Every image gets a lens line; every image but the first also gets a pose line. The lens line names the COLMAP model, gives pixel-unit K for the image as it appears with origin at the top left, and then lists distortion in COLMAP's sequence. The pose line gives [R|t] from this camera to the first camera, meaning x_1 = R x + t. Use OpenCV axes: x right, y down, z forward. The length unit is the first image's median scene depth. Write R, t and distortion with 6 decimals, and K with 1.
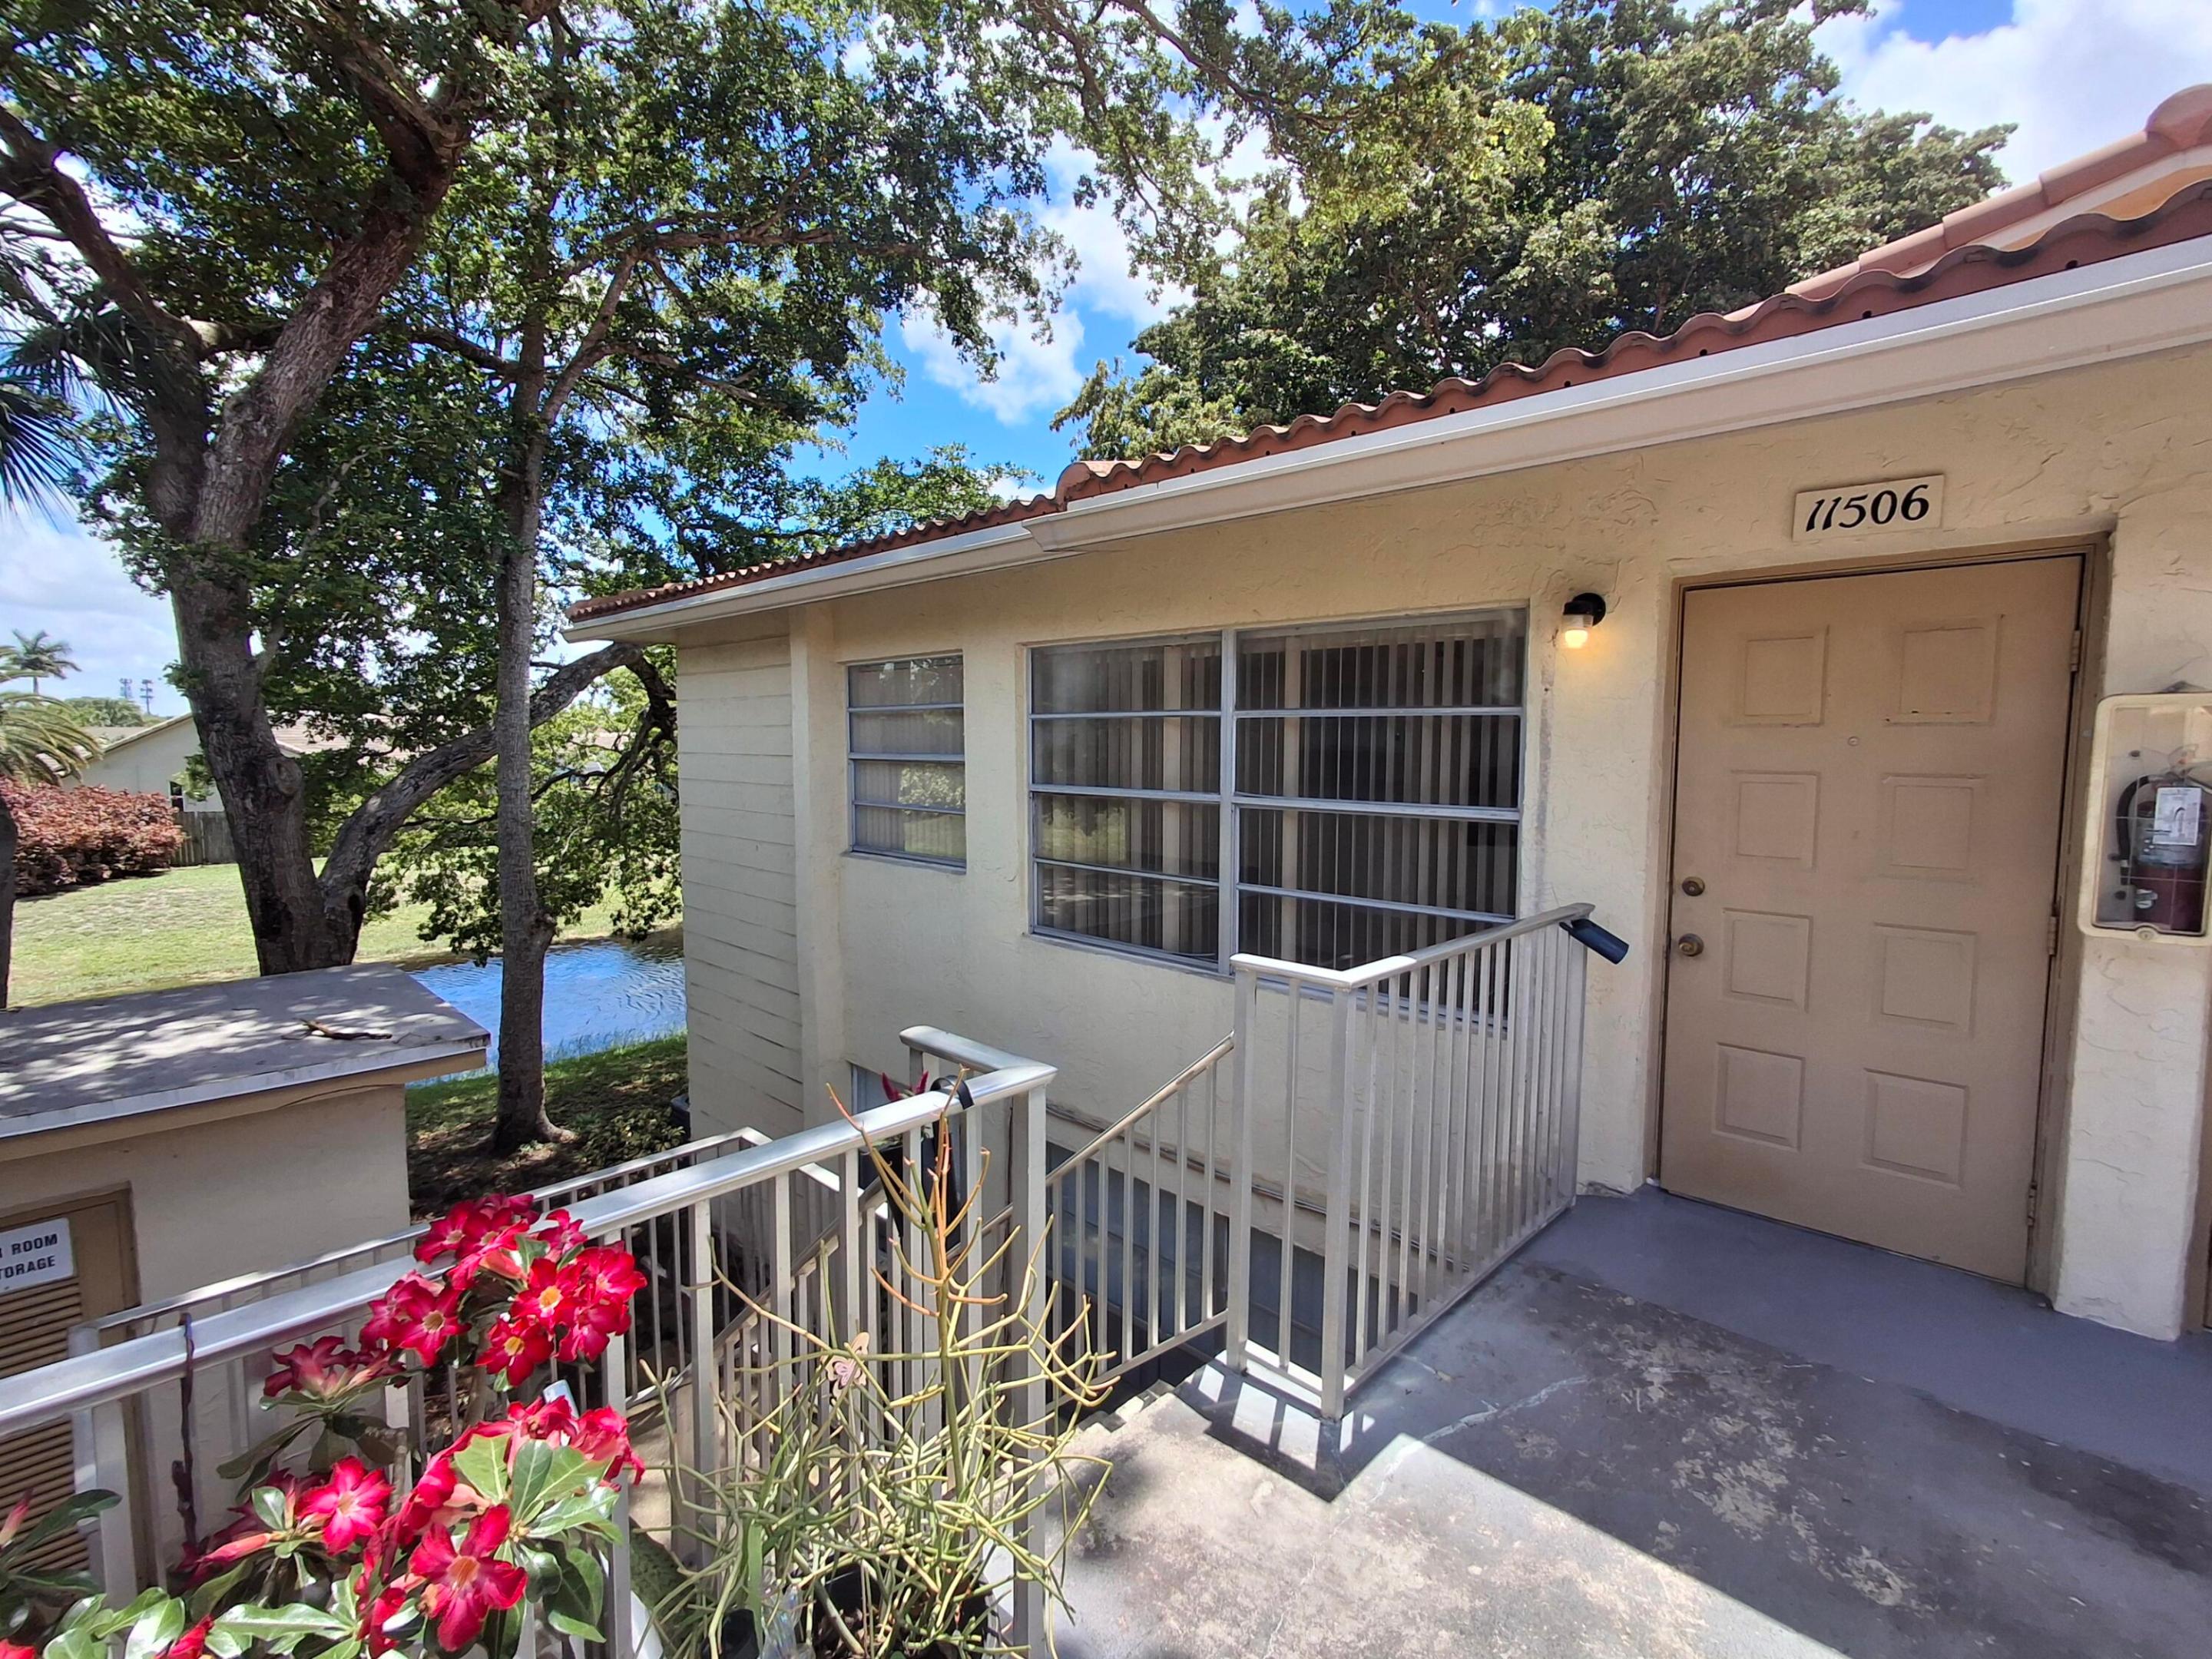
lens RADIAL K [[1028.8, 0, 1070.7], [0, 1028.8, 819.8], [0, 0, 1]] dist [-0.012955, 0.011053]
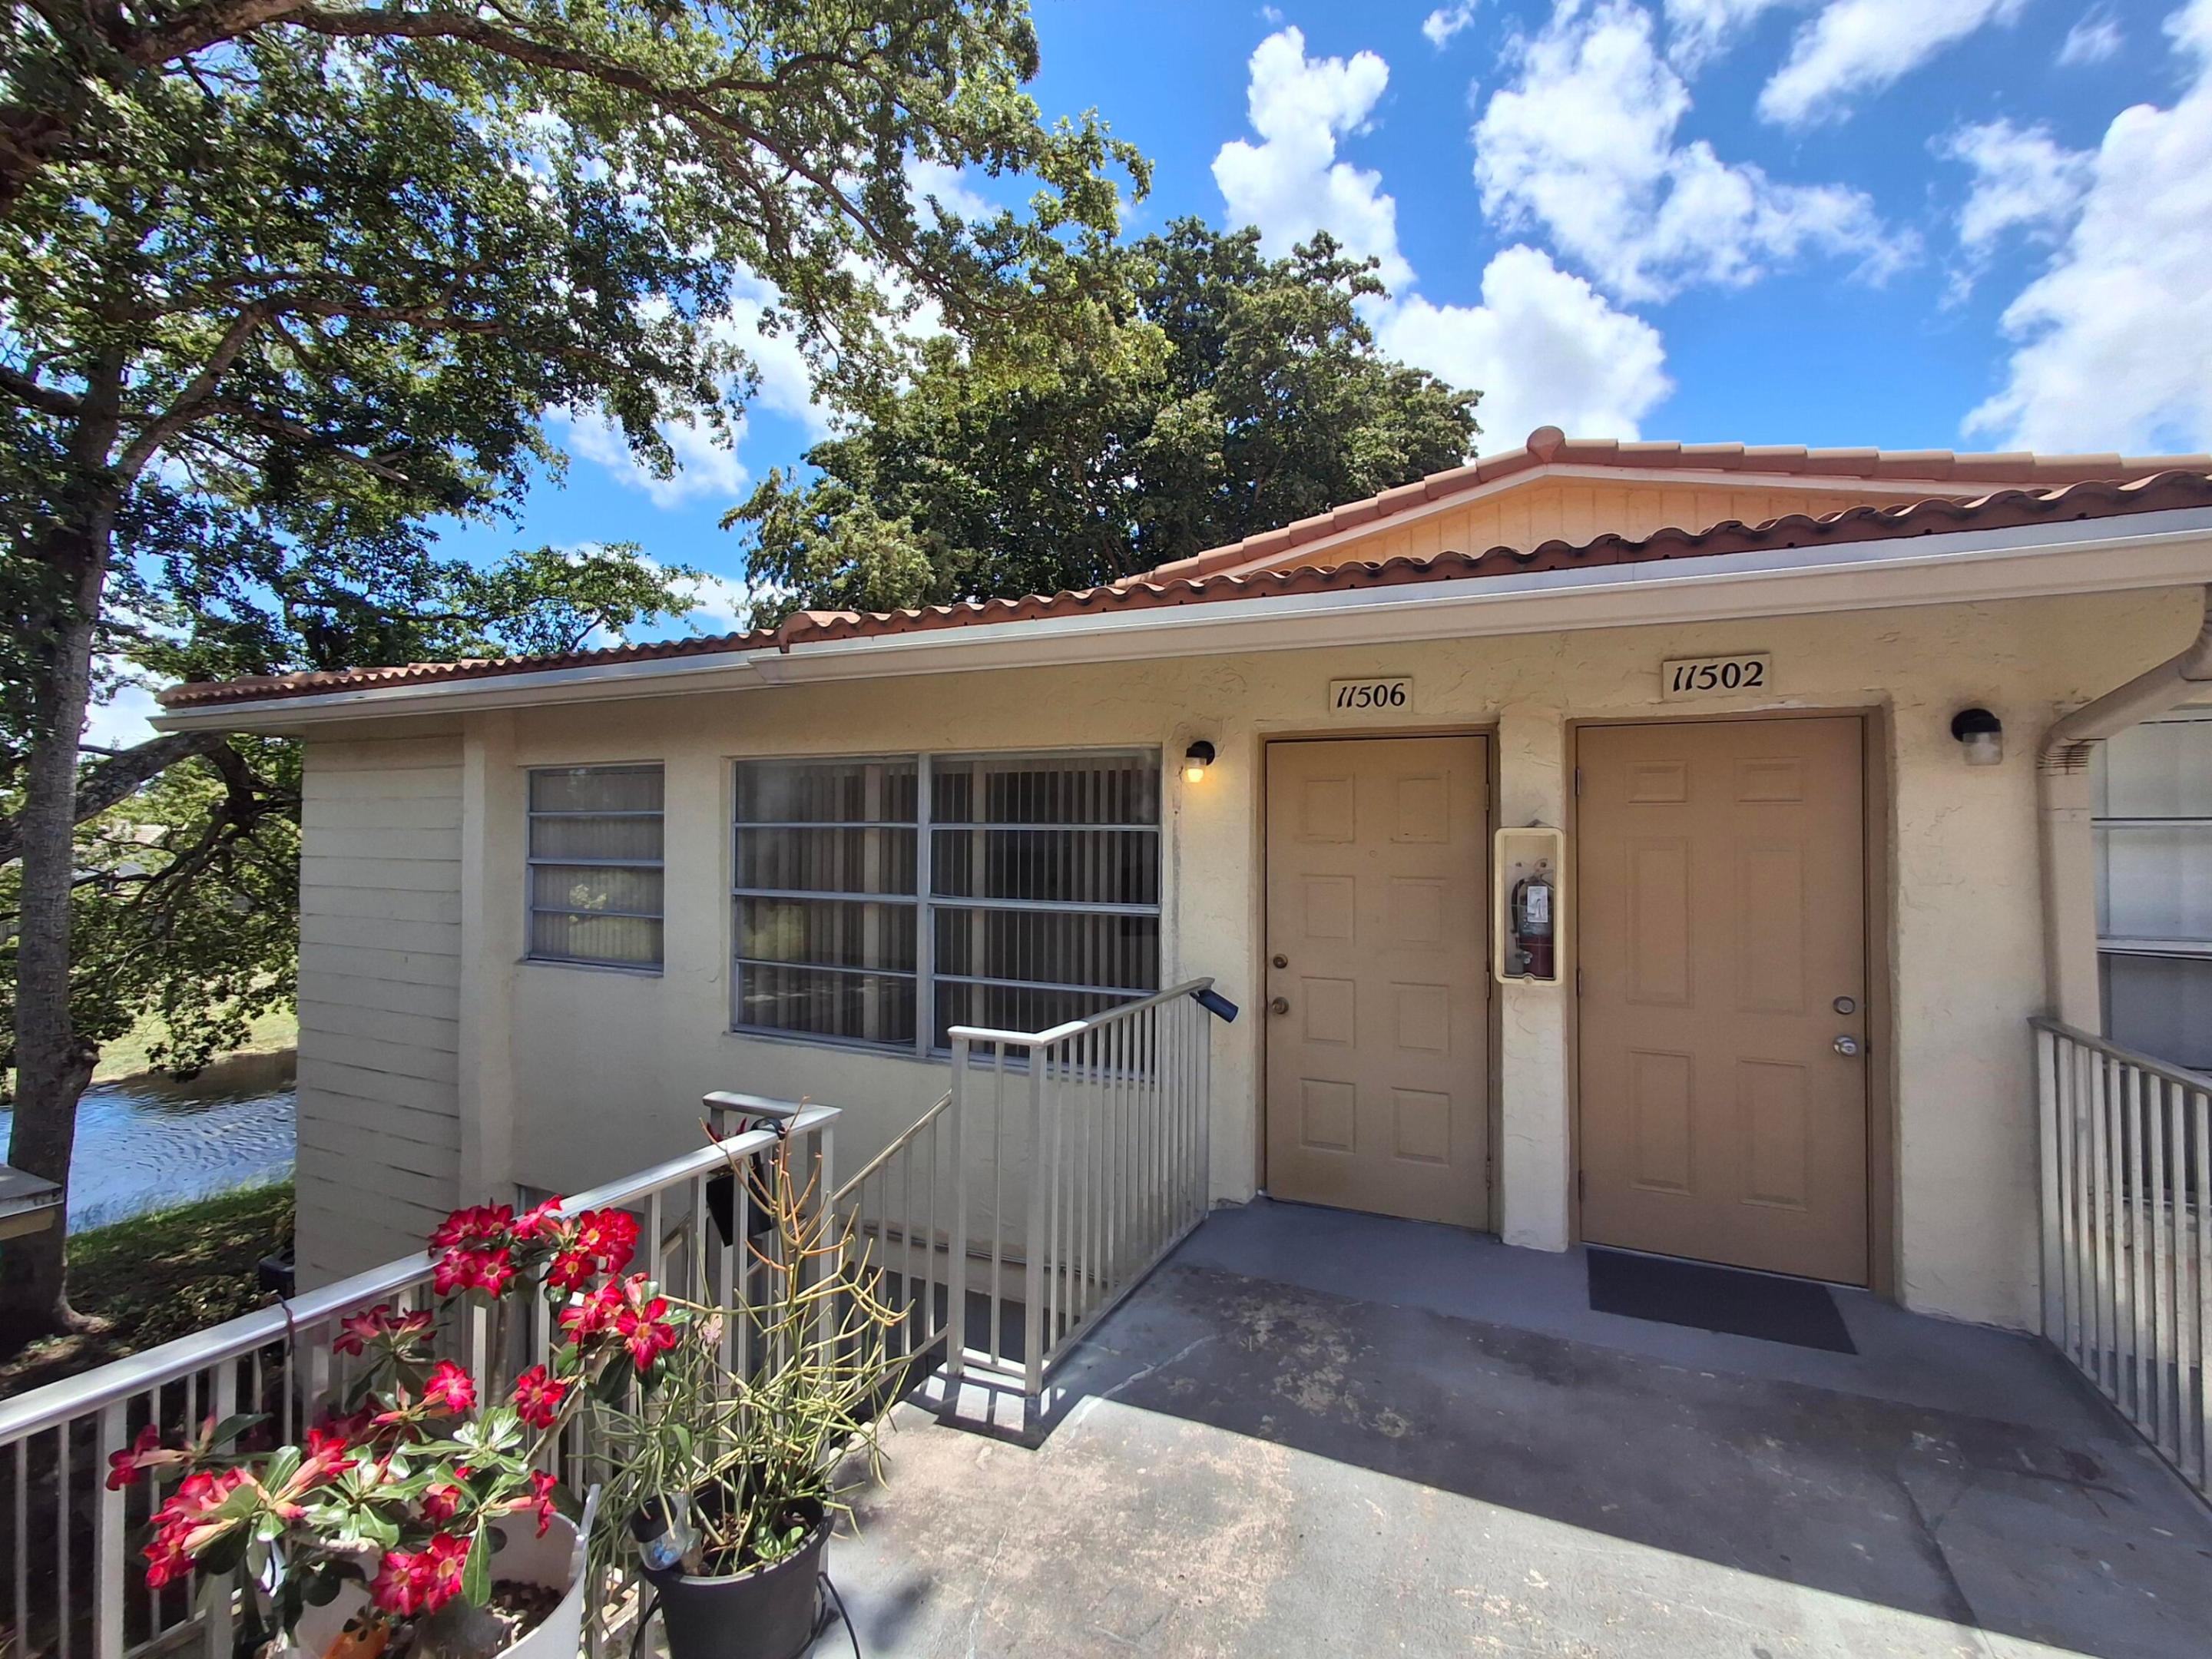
lens RADIAL K [[1011.5, 0, 1092.3], [0, 1011.5, 822.9], [0, 0, 1]] dist [-0.005886, 0.001366]
pose [[0.941809, 0.009886, 0.336004, -0.043741], [0.021125, 0.995851, -0.088512, -0.001933], [-0.335485, 0.090459, 0.937692, -0.108732]]
